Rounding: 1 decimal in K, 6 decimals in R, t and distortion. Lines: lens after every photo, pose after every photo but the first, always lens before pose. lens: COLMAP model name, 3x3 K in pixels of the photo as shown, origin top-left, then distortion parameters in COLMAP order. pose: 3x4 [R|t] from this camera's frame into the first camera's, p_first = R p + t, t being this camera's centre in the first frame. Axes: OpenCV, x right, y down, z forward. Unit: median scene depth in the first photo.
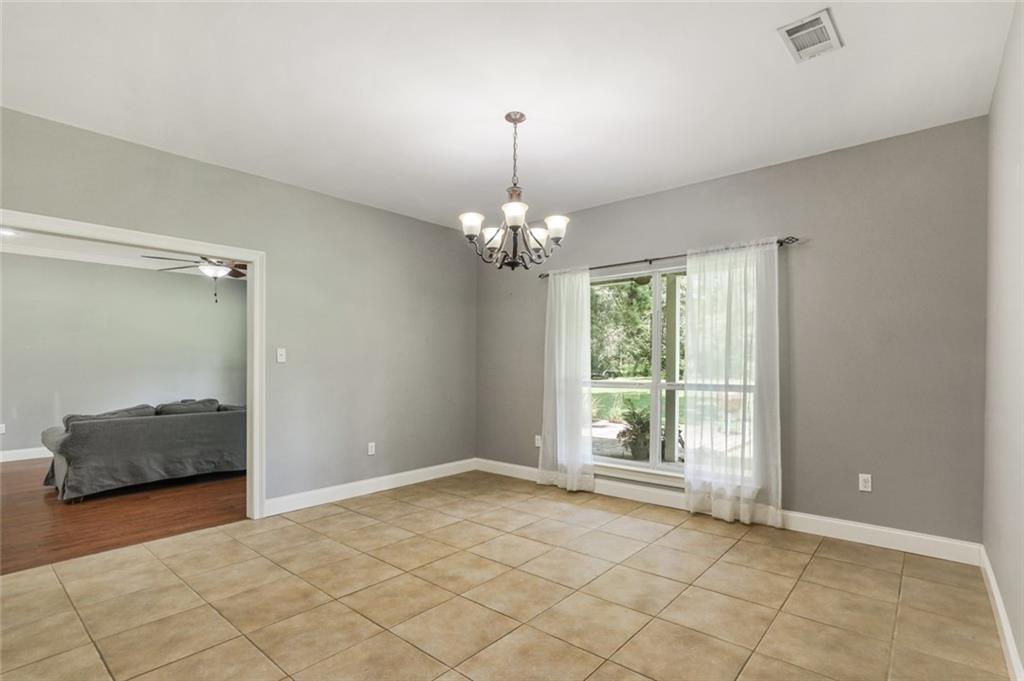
lens RADIAL K [[493.8, 0, 510.7], [0, 493.8, 360.6], [0, 0, 1]] dist [-0.015219, 0.000774]
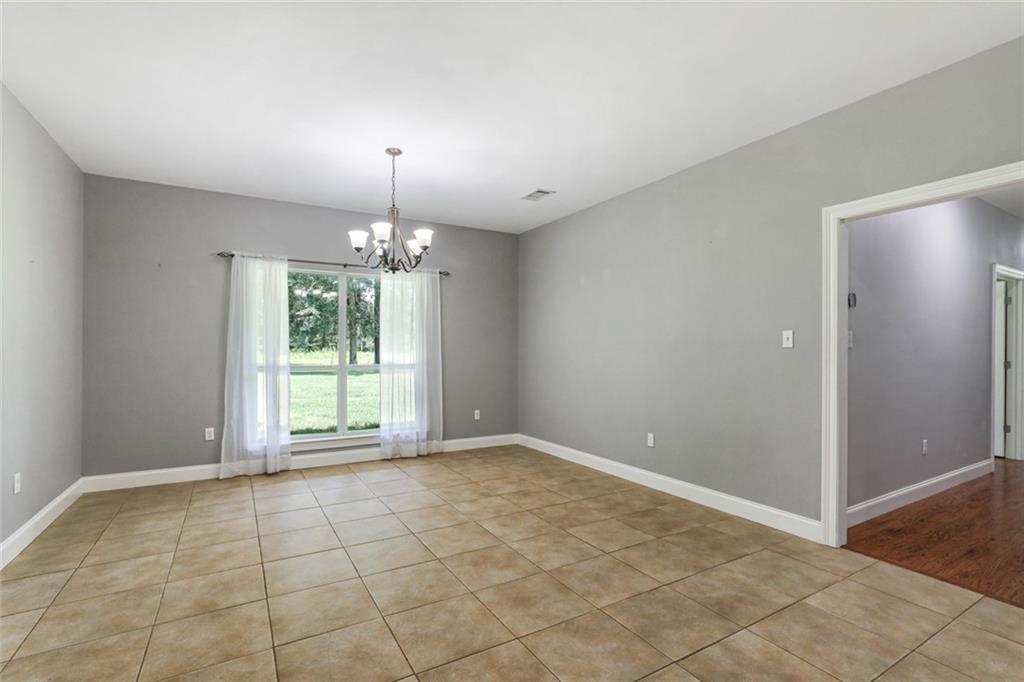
lens RADIAL K [[475.3, 0, 525.1], [0, 475.3, 349.2], [0, 0, 1]] dist [-0.003201, 0.000464]
pose [[0.316845, 0.003556, 0.948471, -0.798385], [-0.009453, 0.999955, -0.000591, 0.002463], [-0.948430, -0.008779, 0.316864, 0.237737]]
